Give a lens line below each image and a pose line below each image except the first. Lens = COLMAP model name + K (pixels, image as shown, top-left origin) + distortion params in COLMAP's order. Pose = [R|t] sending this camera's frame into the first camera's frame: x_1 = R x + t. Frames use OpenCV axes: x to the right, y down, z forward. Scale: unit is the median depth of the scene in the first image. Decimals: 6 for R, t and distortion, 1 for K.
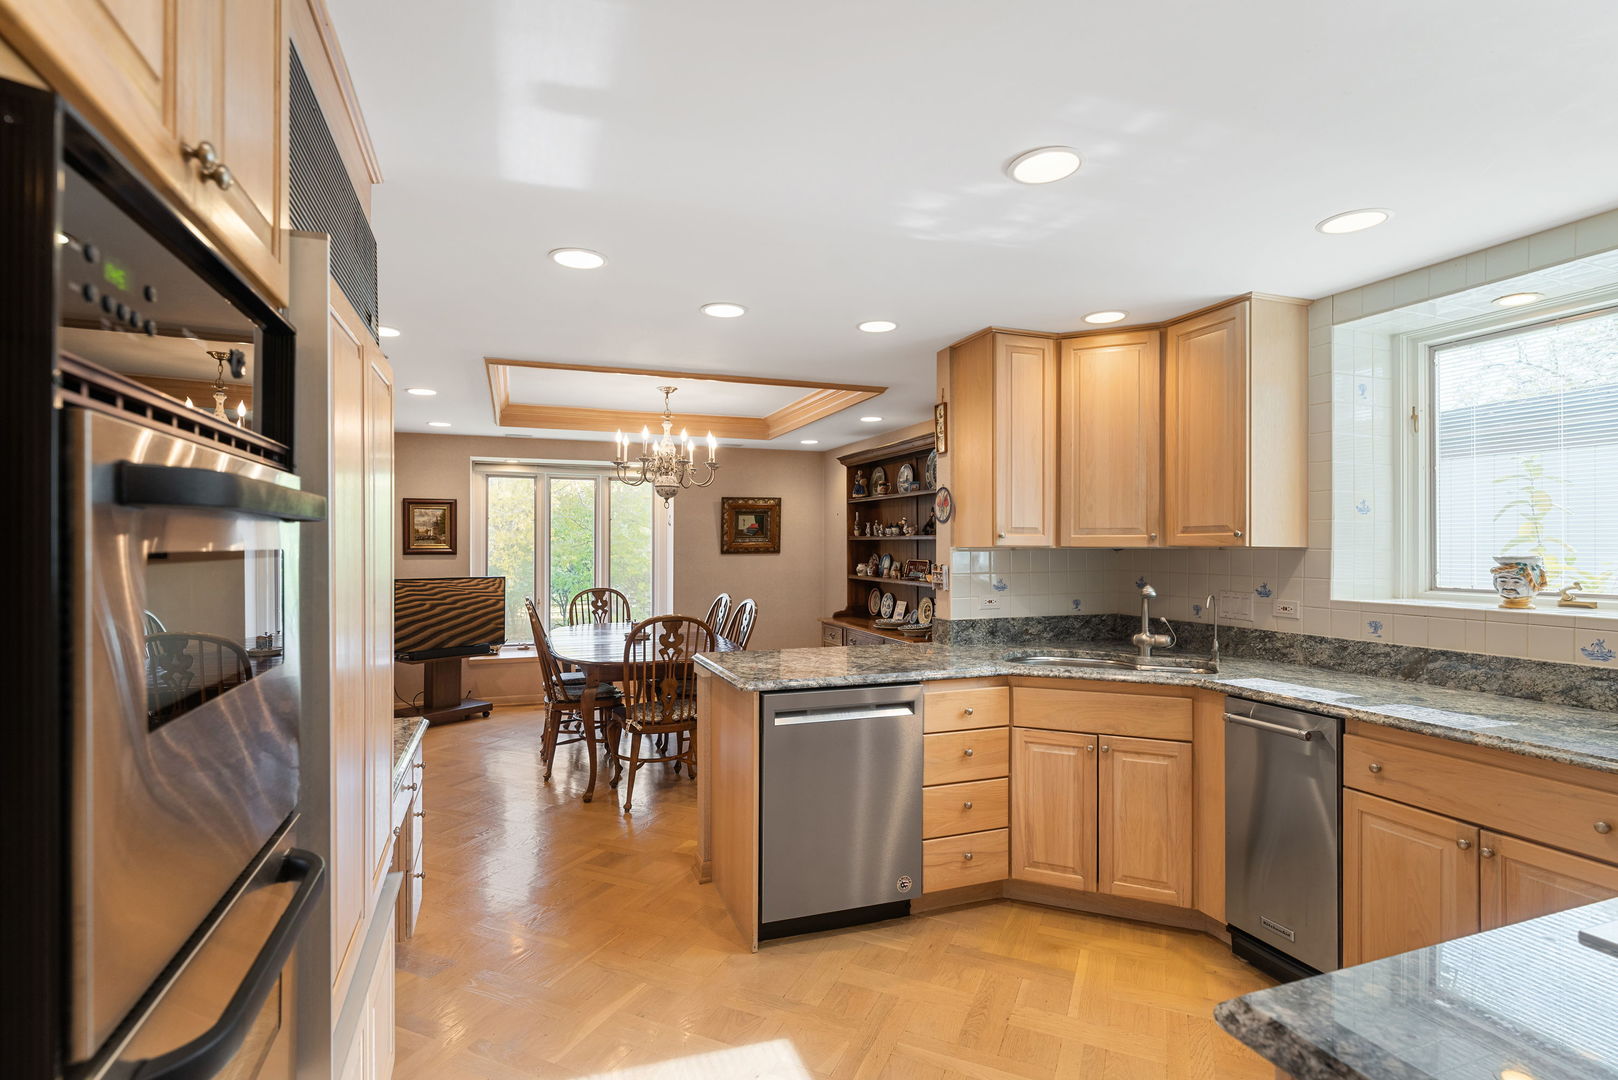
lens RADIAL K [[784.0, 0, 770.4], [0, 784.0, 539.4], [0, 0, 1]] dist [-0.002599, 0.000250]
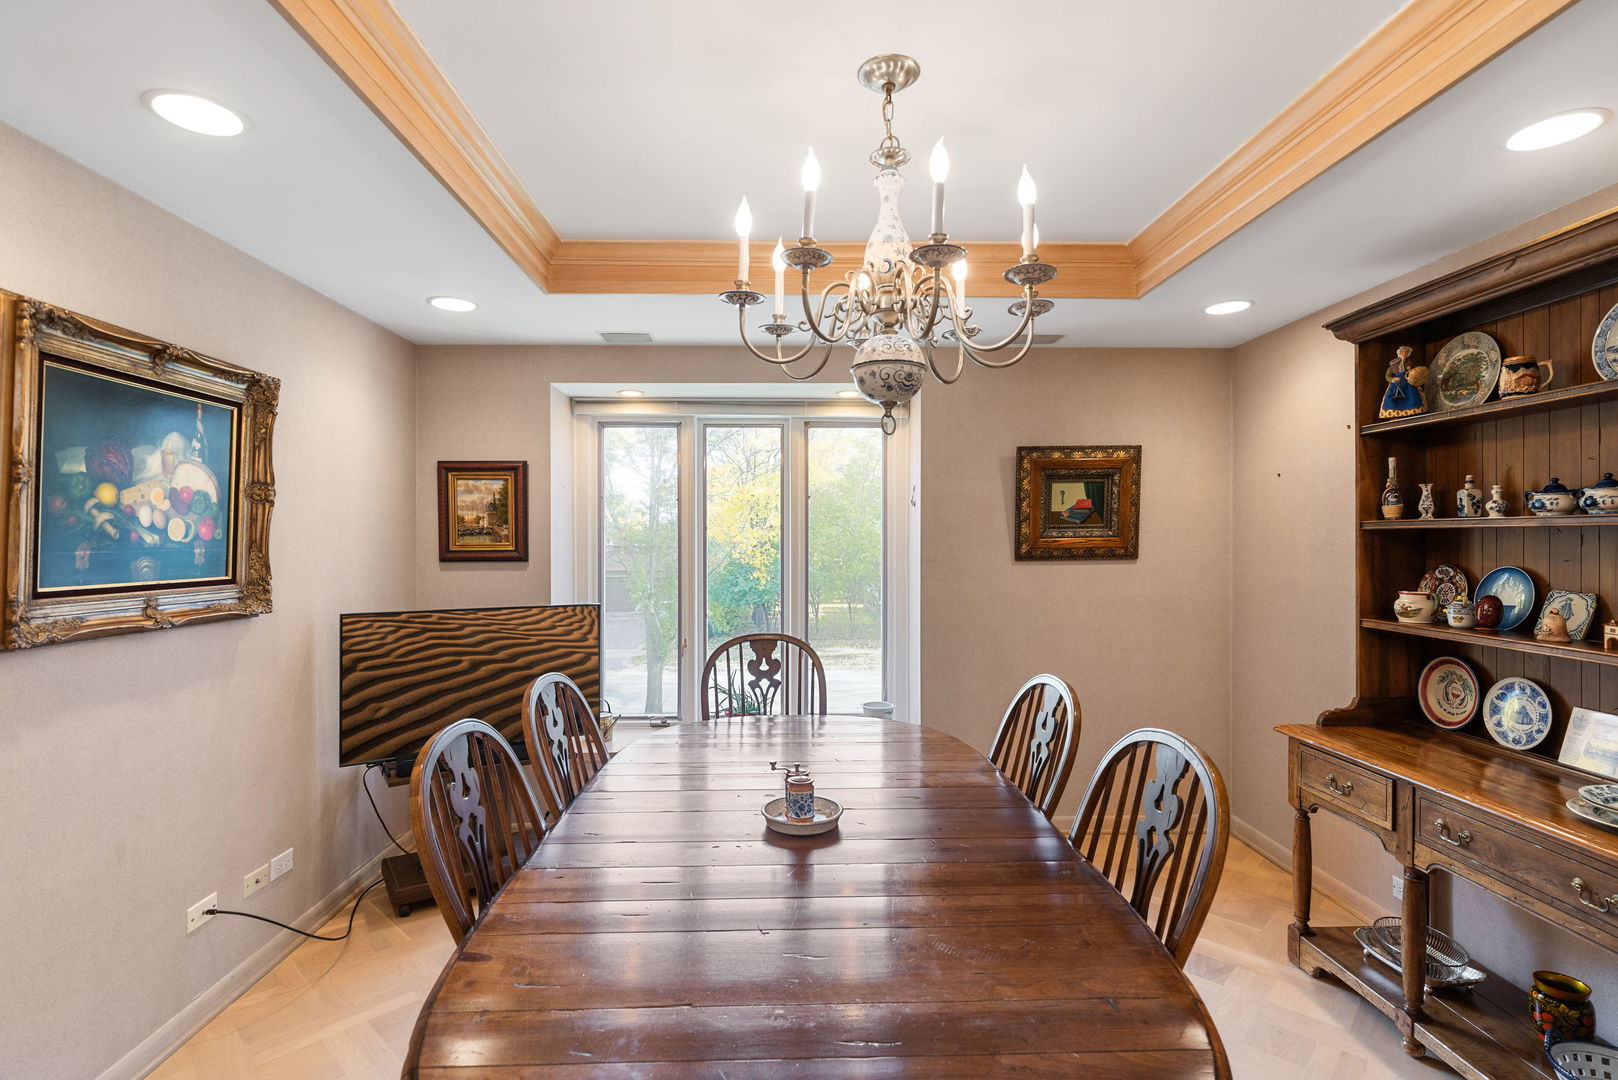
lens RADIAL K [[784.0, 0, 823.3], [0, 784.0, 537.1], [0, 0, 1]] dist [-0.002599, 0.000250]
pose [[0.966466, -0.004643, -0.256752, -0.059789], [0.004947, 0.999988, 0.000538, 0.002956], [0.256746, -0.001790, 0.966477, 0.546250]]
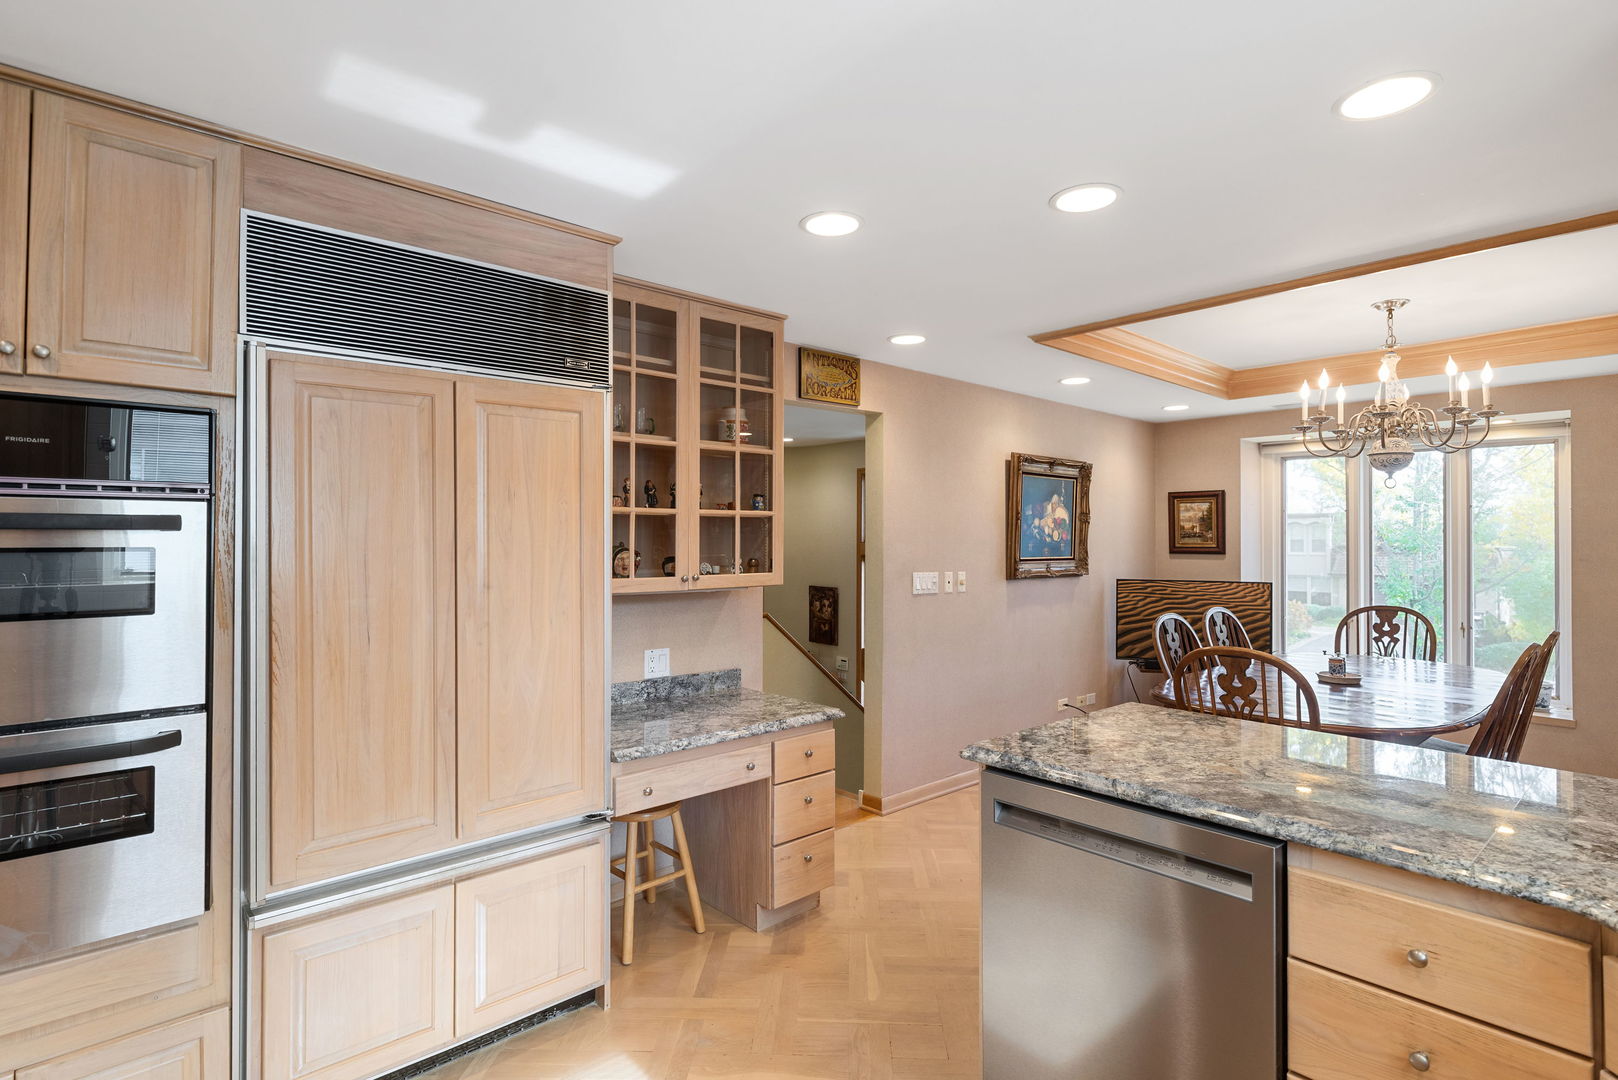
lens RADIAL K [[784.0, 0, 797.2], [0, 784.0, 535.3], [0, 0, 1]] dist [-0.002599, 0.000250]
pose [[0.390195, -0.003906, -0.920724, 0.221344], [0.002282, 0.999992, -0.003275, 0.000161], [0.920729, -0.000823, 0.390201, 0.240915]]
